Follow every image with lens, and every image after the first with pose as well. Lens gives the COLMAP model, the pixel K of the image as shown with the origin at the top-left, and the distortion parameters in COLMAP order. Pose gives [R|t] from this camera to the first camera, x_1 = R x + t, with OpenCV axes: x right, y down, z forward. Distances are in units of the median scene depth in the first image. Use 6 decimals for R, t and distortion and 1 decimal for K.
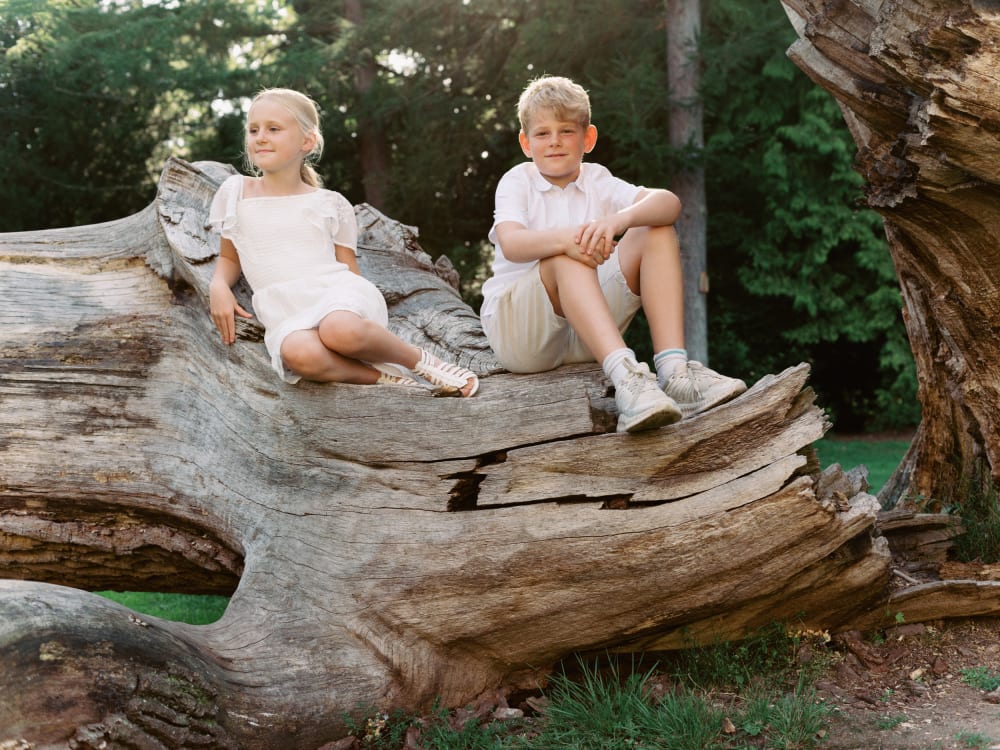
lens RADIAL K [[1294.6, 0, 500.0], [0, 1294.6, 375.0], [0, 0, 1]] dist [0.006517, -0.099767]
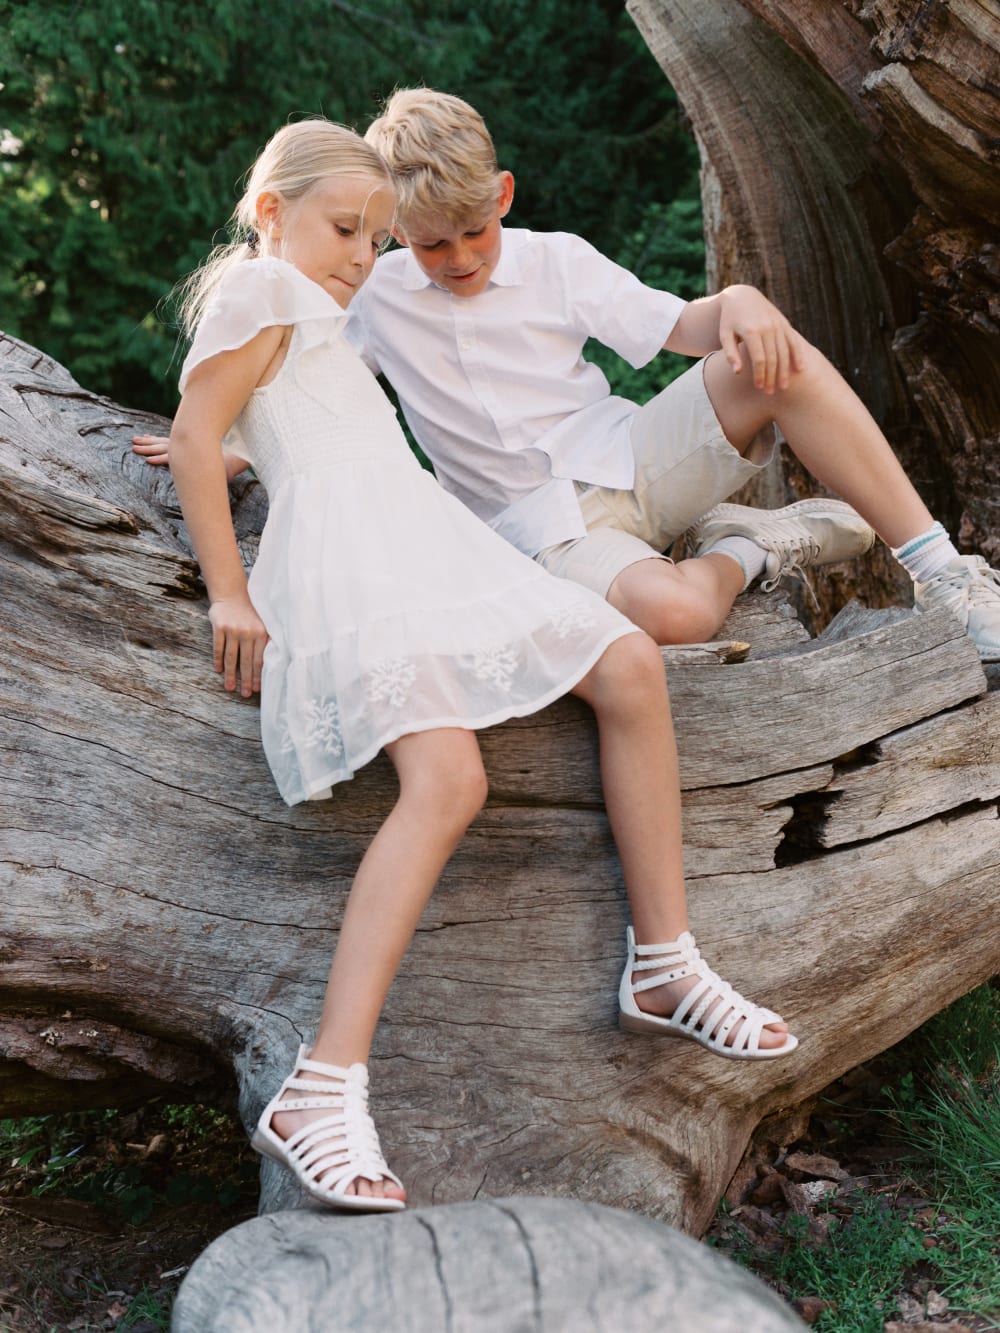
lens RADIAL K [[1725.7, 0, 499.9], [0, 1725.7, 699.2], [0, 0, 1]] dist [0.006517, -0.099767]
pose [[0.814164, -0.119854, 0.568130, -0.536782], [0.088885, 0.992658, 0.082036, -0.035626], [-0.573791, -0.016293, 0.818839, 0.464224]]
